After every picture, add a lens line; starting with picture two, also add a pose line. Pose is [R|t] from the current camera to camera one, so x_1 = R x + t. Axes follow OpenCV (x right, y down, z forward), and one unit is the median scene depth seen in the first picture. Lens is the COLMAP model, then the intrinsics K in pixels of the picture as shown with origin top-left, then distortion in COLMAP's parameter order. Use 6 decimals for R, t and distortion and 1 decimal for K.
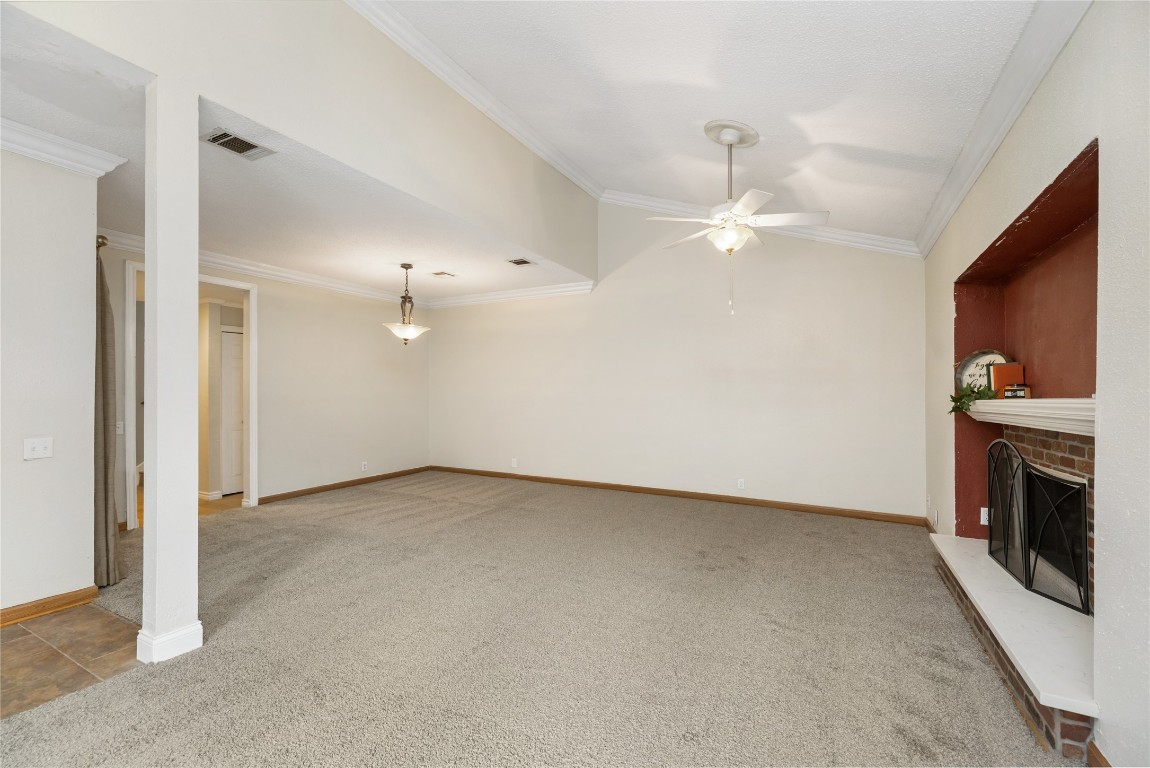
lens RADIAL K [[484.8, 0, 576.6], [0, 484.8, 388.6], [0, 0, 1]] dist [-0.000202, 0.000253]
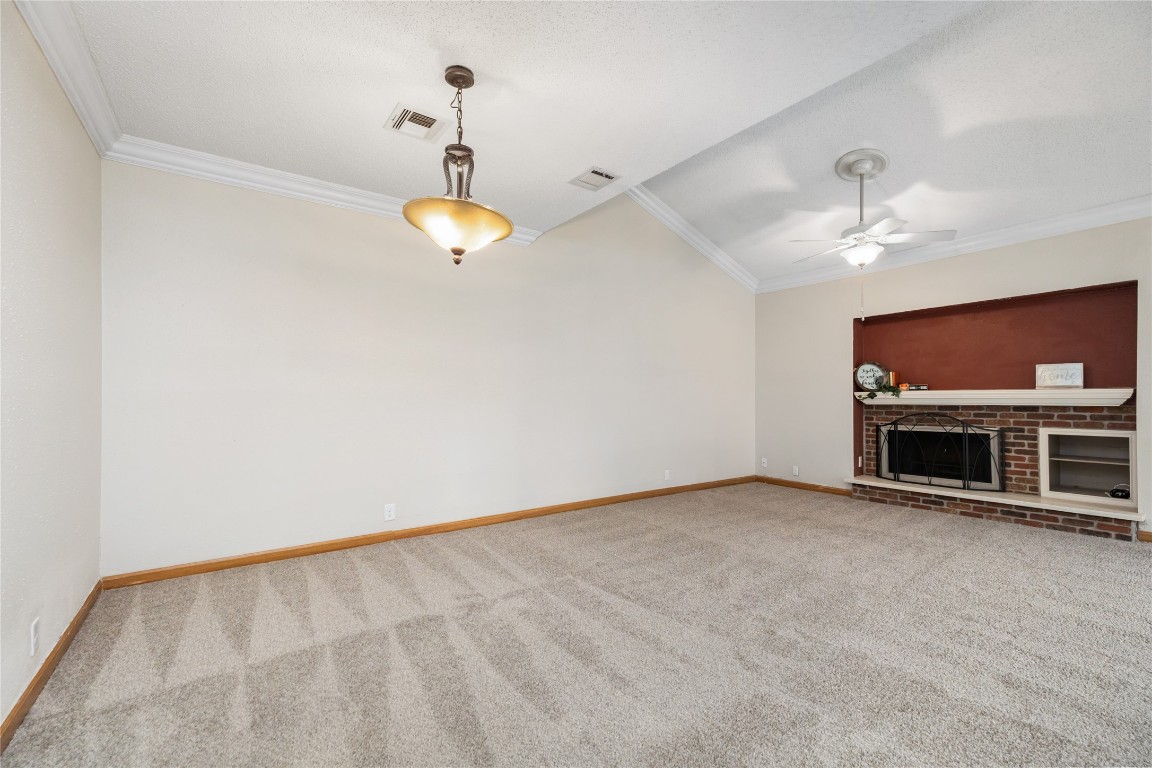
lens RADIAL K [[485.6, 0, 577.6], [0, 485.6, 388.6], [0, 0, 1]] dist [-0.000202, 0.000253]
pose [[0.435095, 0.008079, 0.900348, -1.043900], [-0.007957, 0.999955, -0.005128, 0.026993], [-0.900349, -0.004932, 0.435140, 1.111182]]
